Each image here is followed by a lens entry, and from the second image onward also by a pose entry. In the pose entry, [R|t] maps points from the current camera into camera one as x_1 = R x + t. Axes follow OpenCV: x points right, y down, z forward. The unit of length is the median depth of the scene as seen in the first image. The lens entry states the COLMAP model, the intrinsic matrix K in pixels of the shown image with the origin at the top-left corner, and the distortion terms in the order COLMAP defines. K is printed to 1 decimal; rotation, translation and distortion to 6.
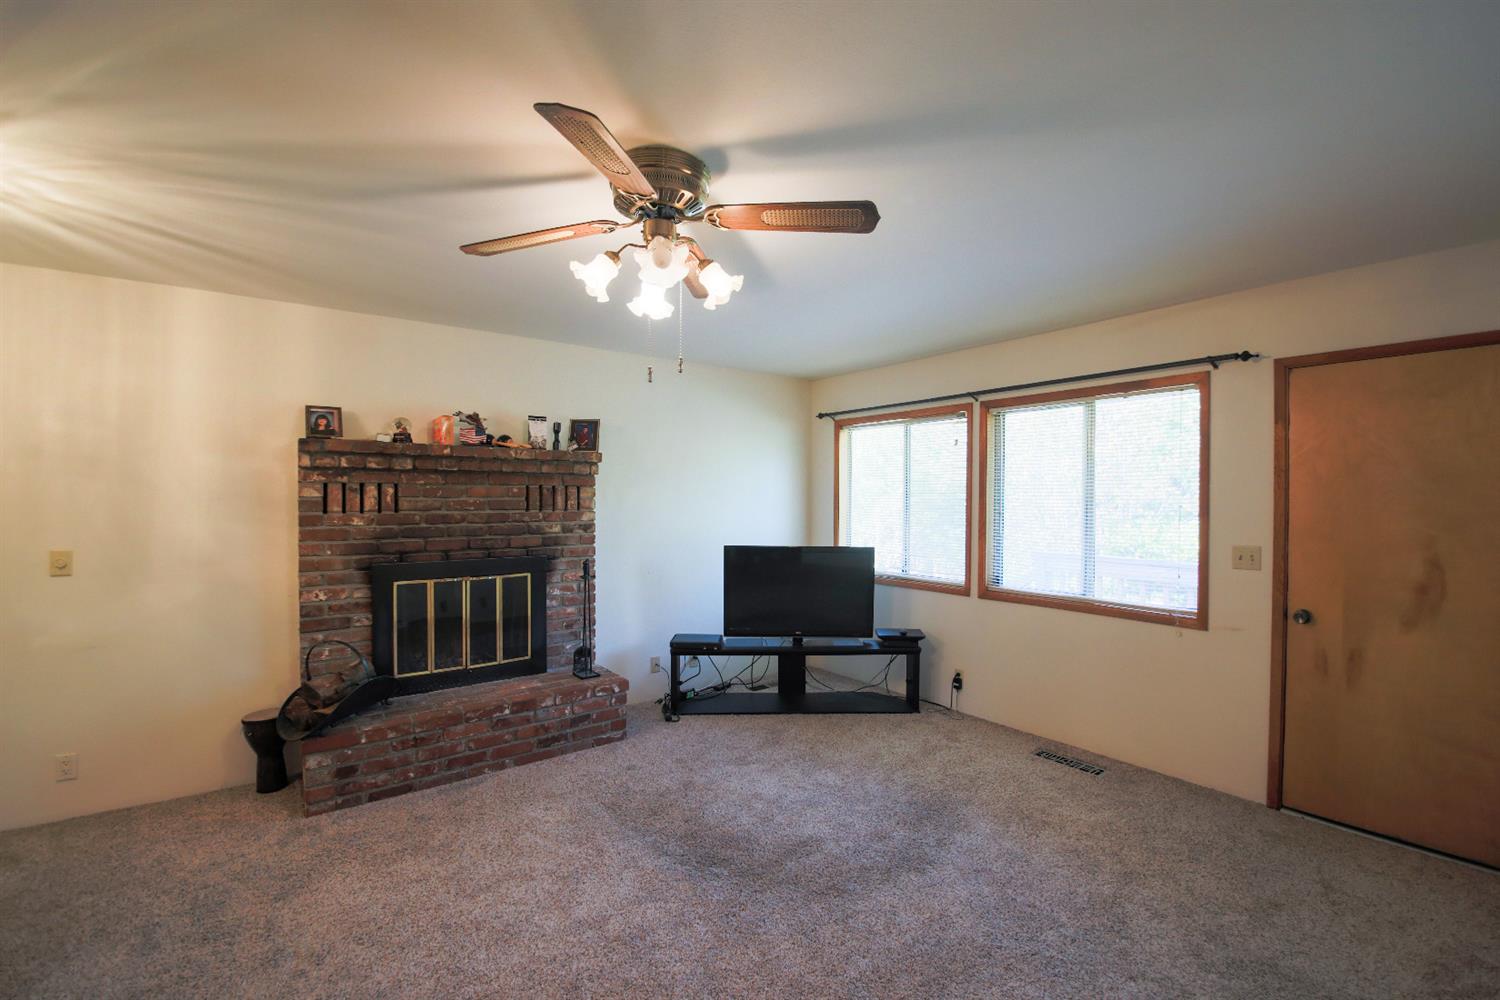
lens RADIAL K [[631.1, 0, 758.9], [0, 631.1, 500.2], [0, 0, 1]] dist [-0.011165, -0.008927]
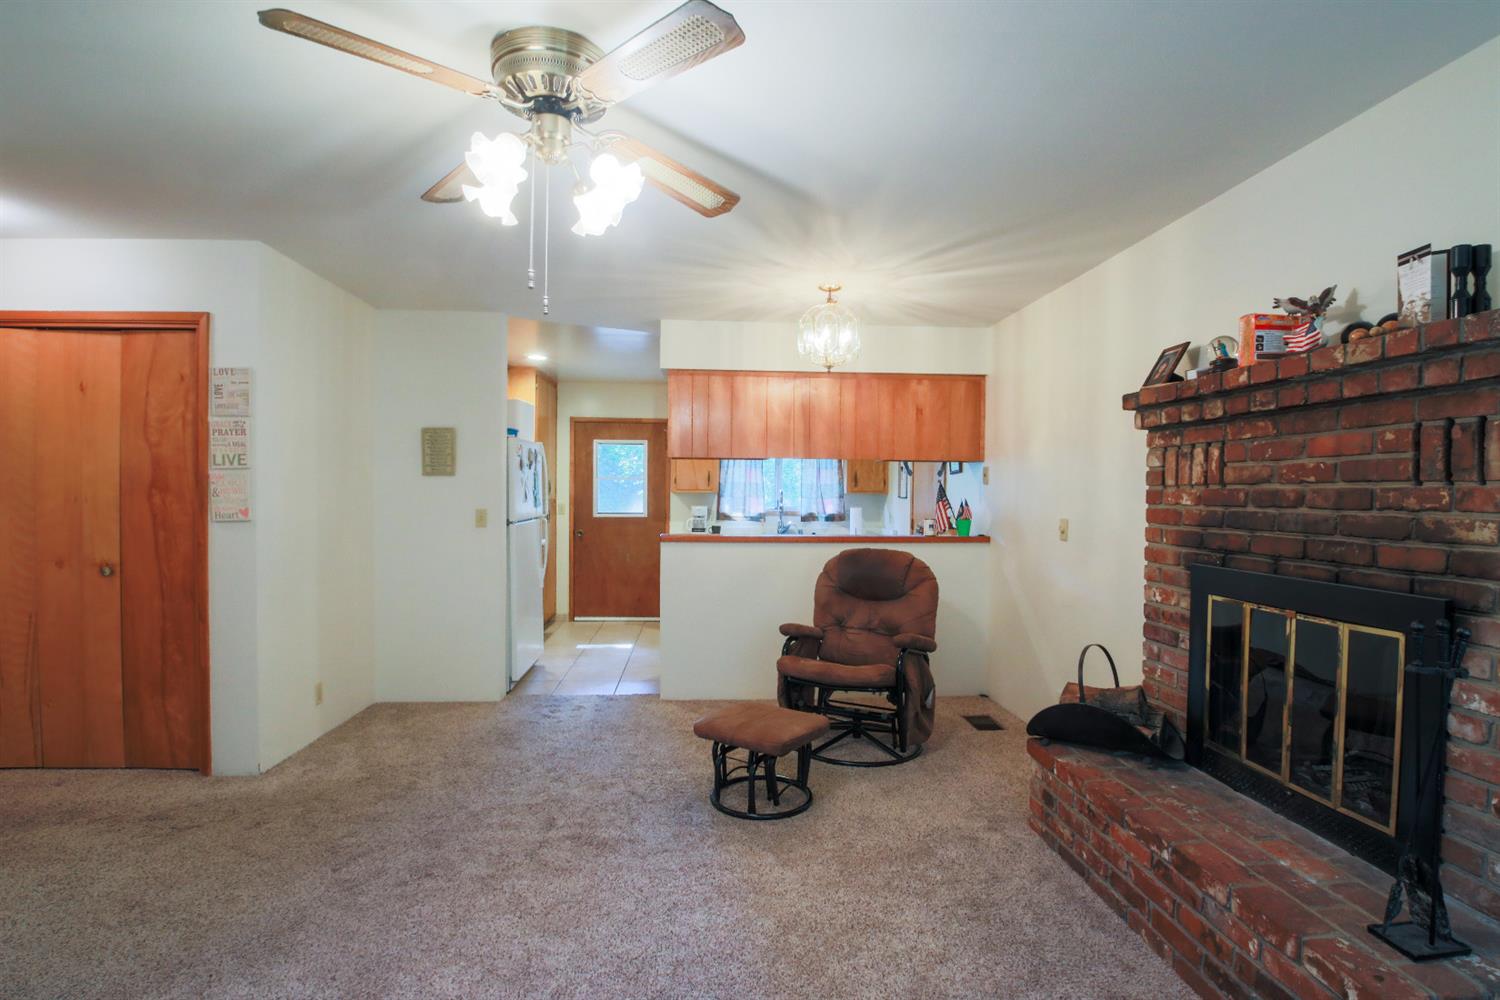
lens RADIAL K [[734.8, 0, 767.3], [0, 734.8, 504.2], [0, 0, 1]] dist [-0.032838, -0.000454]
pose [[-0.535191, 0.001495, -0.844730, 0.288462], [-0.017783, 0.999757, 0.013036, 0.035787], [0.844544, 0.021998, -0.535034, 1.005262]]
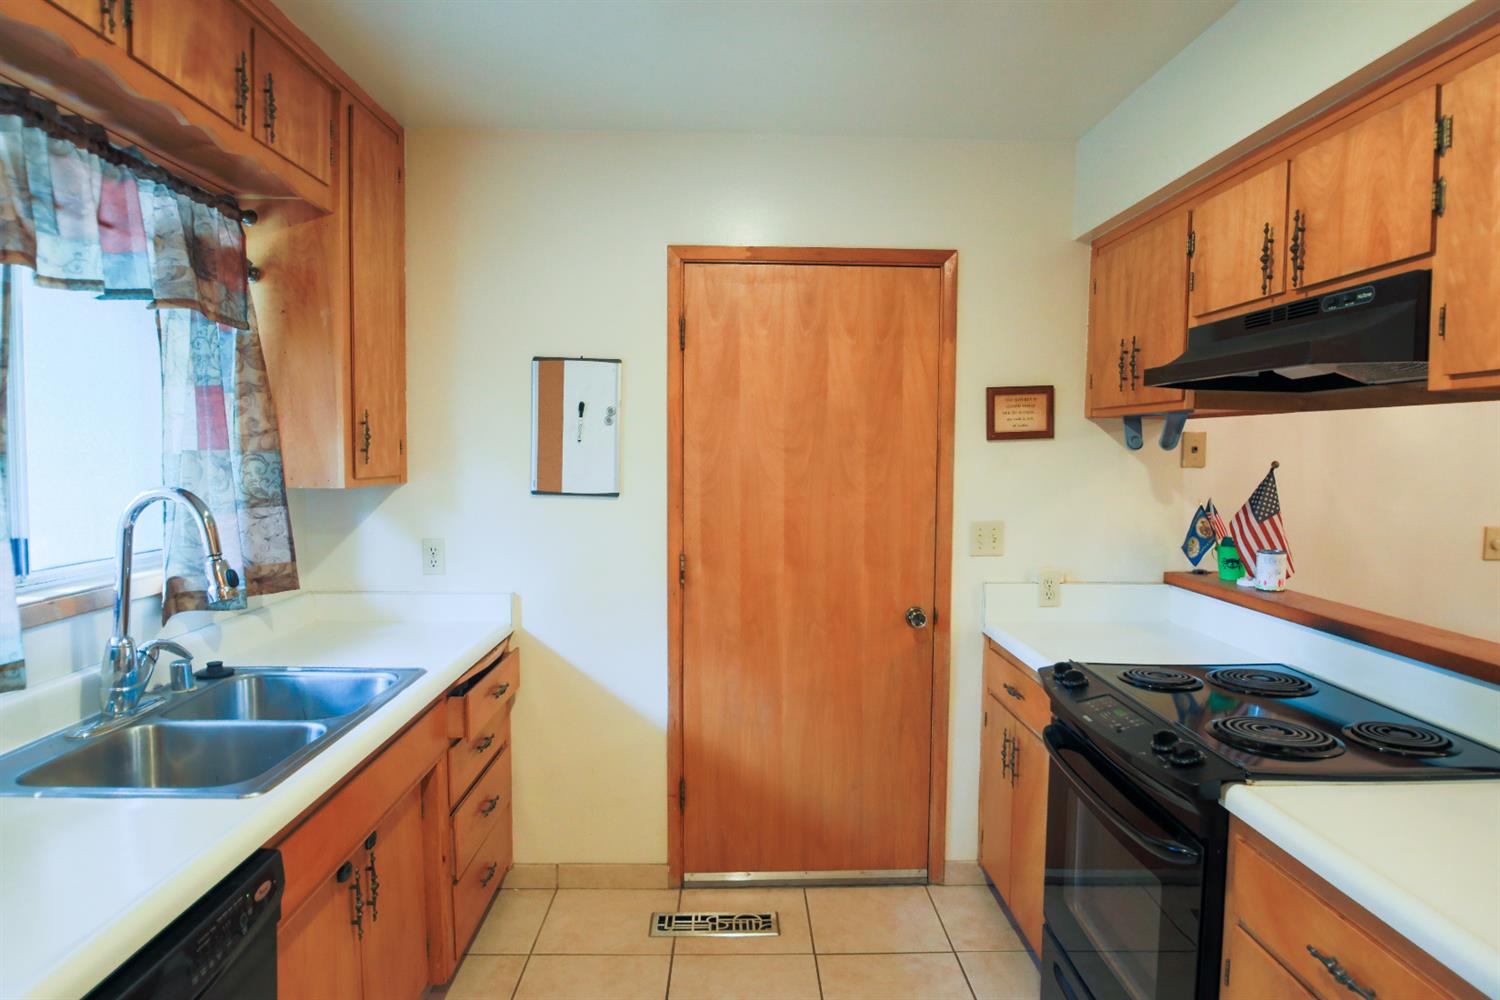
lens RADIAL K [[897.7, 0, 749.9], [0, 897.7, 508.2], [0, 0, 1]] dist [-0.032293, 0.000158]
pose [[0.810714, 0.039942, -0.584078, -0.997410], [-0.006997, 0.998260, 0.058553, 0.000032], [0.585401, -0.043383, 0.809583, -0.353379]]
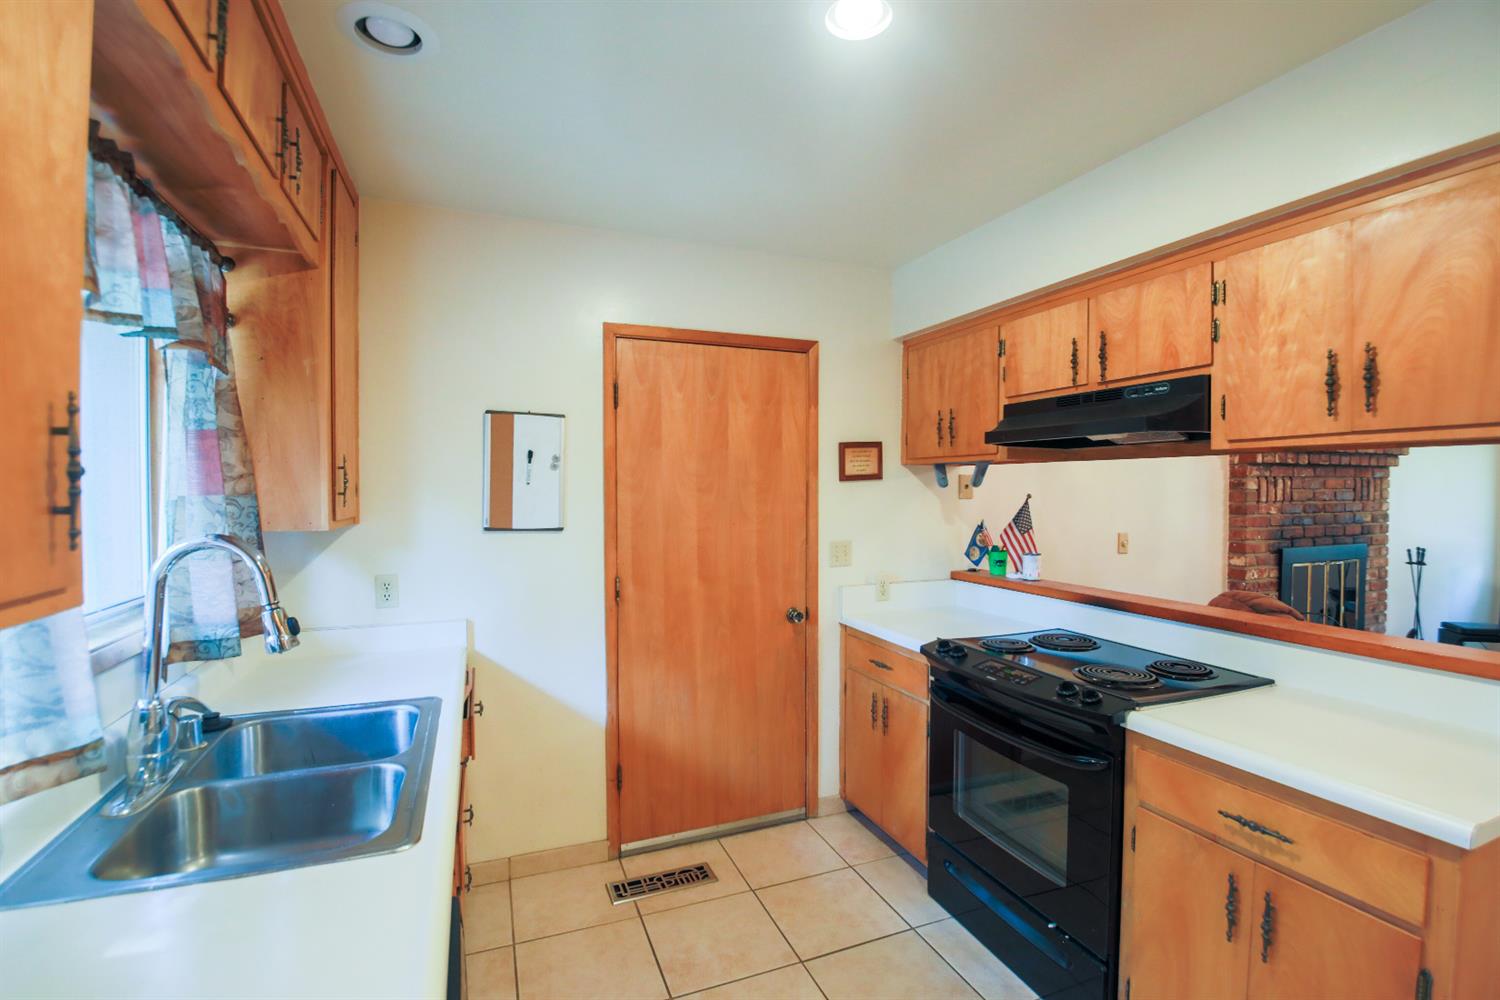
lens RADIAL K [[684.9, 0, 751.7], [0, 684.9, 506.1], [0, 0, 1]] dist [-0.017938, -0.011697]
pose [[0.964674, 0.001841, -0.263441, -1.191095], [0.003697, 0.999783, 0.020525, -0.002529], [0.263422, -0.020774, 0.964457, -0.417124]]
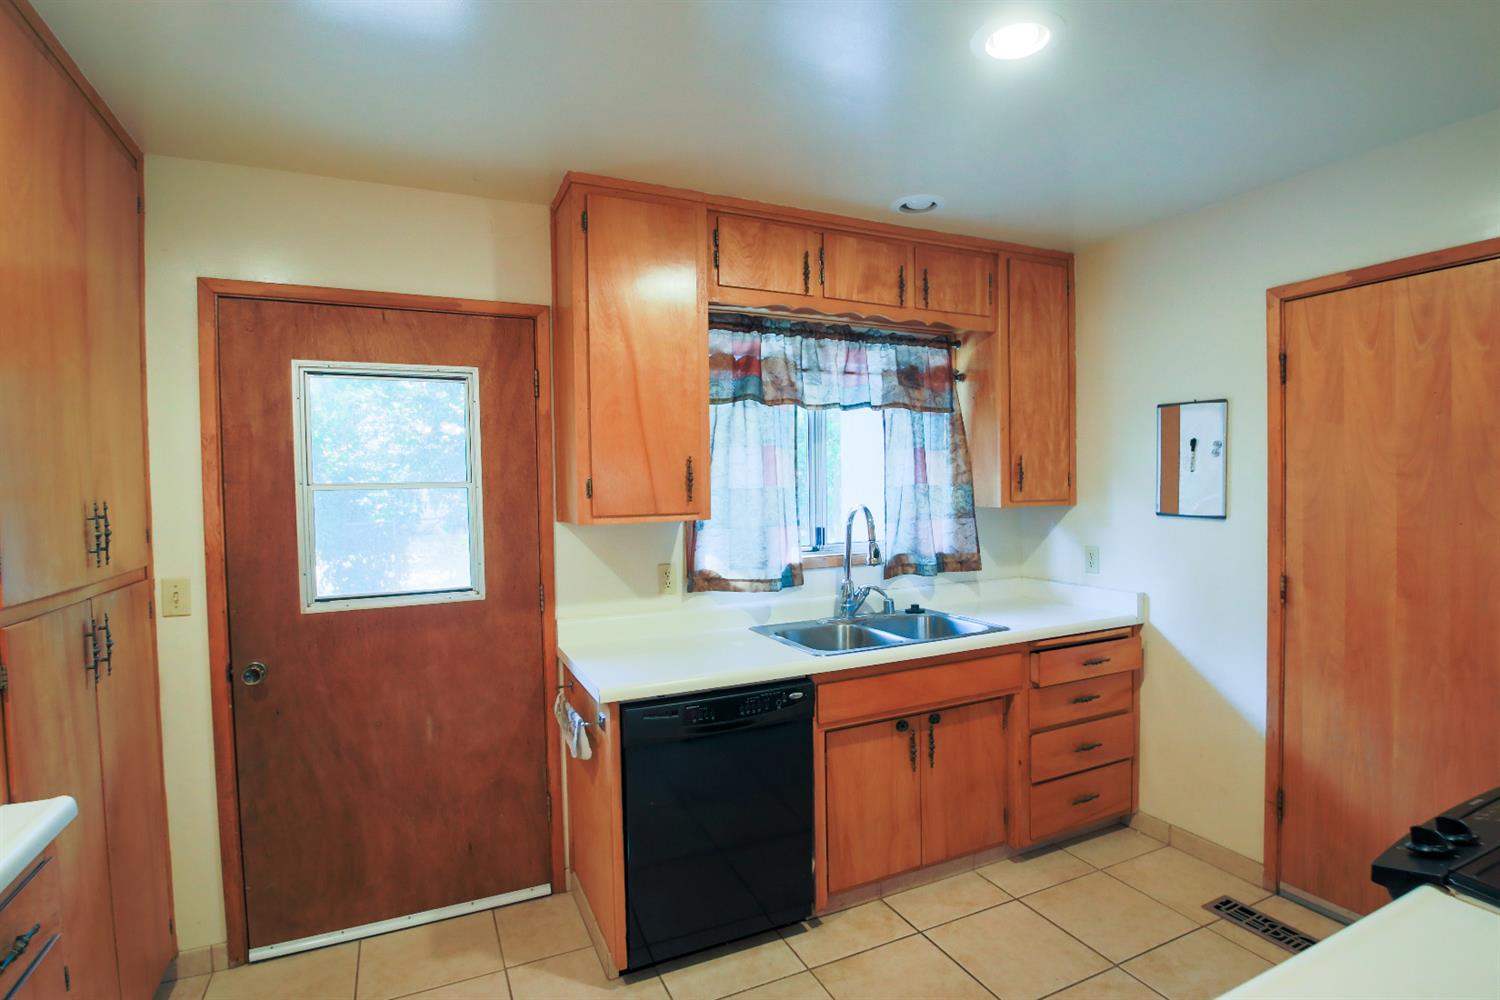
lens RADIAL K [[734.8, 0, 767.3], [0, 734.8, 504.2], [0, 0, 1]] dist [-0.032838, -0.000454]
pose [[-0.198084, 0.025083, -0.979864, -0.732599], [0.011096, 0.999666, 0.023347, 0.000049], [0.980122, -0.006248, -0.198296, -0.065459]]
